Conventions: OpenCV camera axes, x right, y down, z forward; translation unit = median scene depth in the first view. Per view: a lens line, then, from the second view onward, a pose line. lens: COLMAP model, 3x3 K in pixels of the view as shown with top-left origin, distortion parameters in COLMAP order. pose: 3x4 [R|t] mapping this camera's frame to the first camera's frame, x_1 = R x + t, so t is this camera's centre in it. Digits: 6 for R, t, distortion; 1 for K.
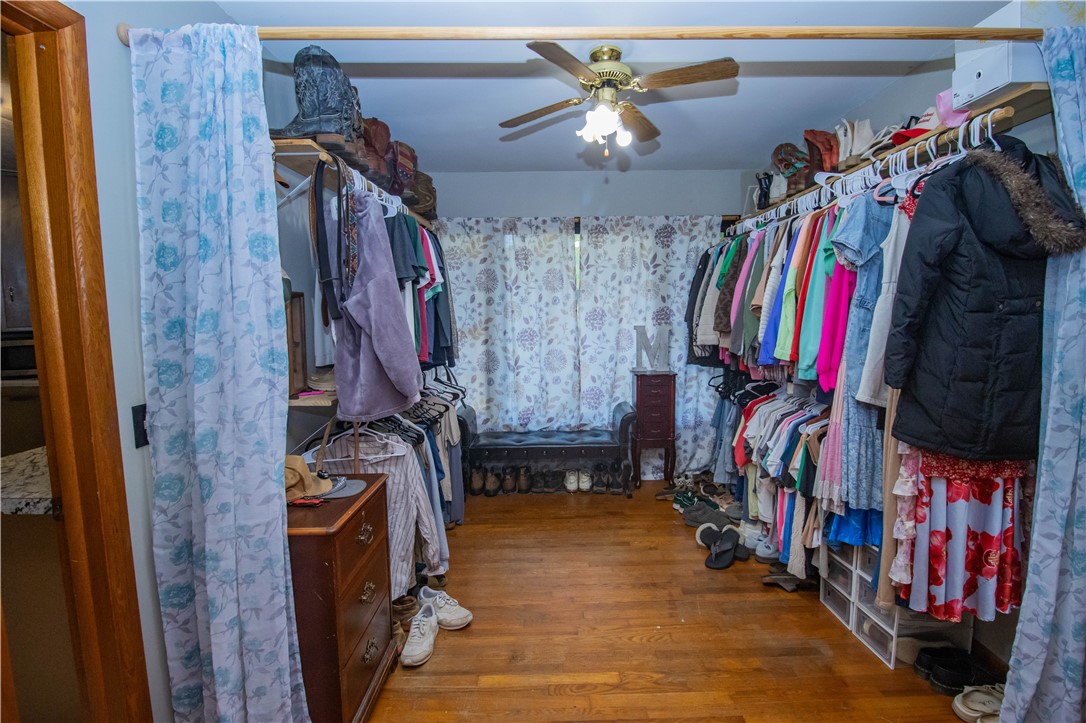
lens RADIAL K [[519.2, 0, 550.9], [0, 519.2, 362.7], [0, 0, 1]] dist [0.002154, -0.017279]
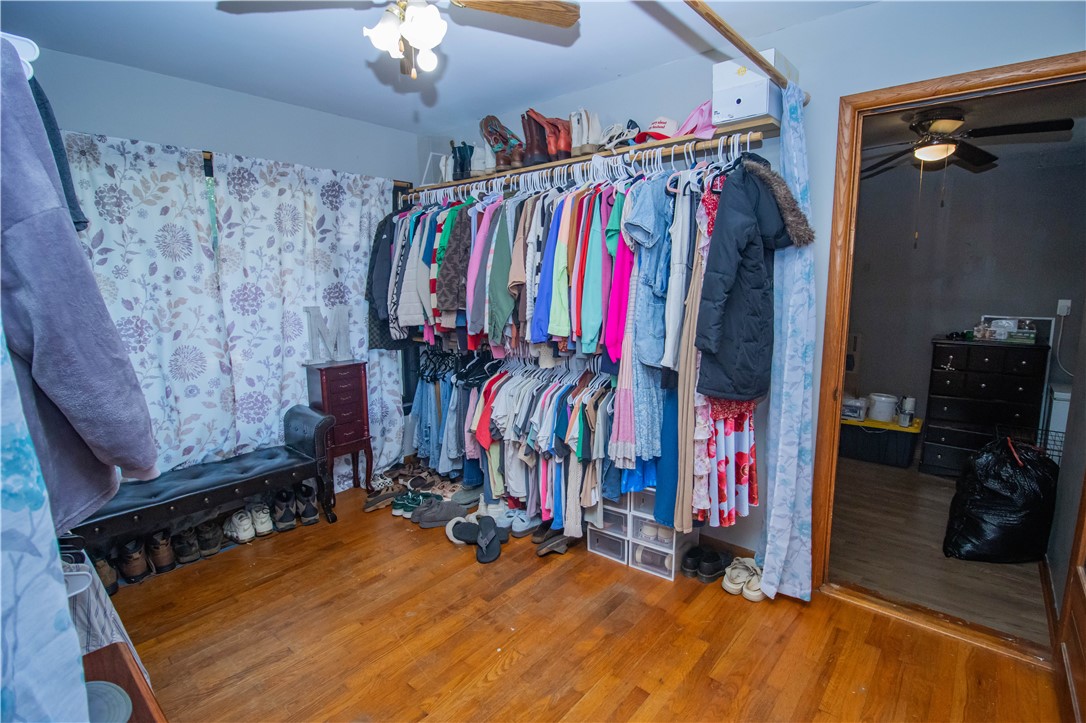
lens RADIAL K [[519.2, 0, 550.9], [0, 519.2, 362.7], [0, 0, 1]] dist [0.002154, -0.017279]
pose [[0.642107, -0.114127, 0.758072, -0.205659], [0.078333, 0.993448, 0.083212, -0.023906], [-0.762602, 0.005951, 0.646841, 0.212969]]
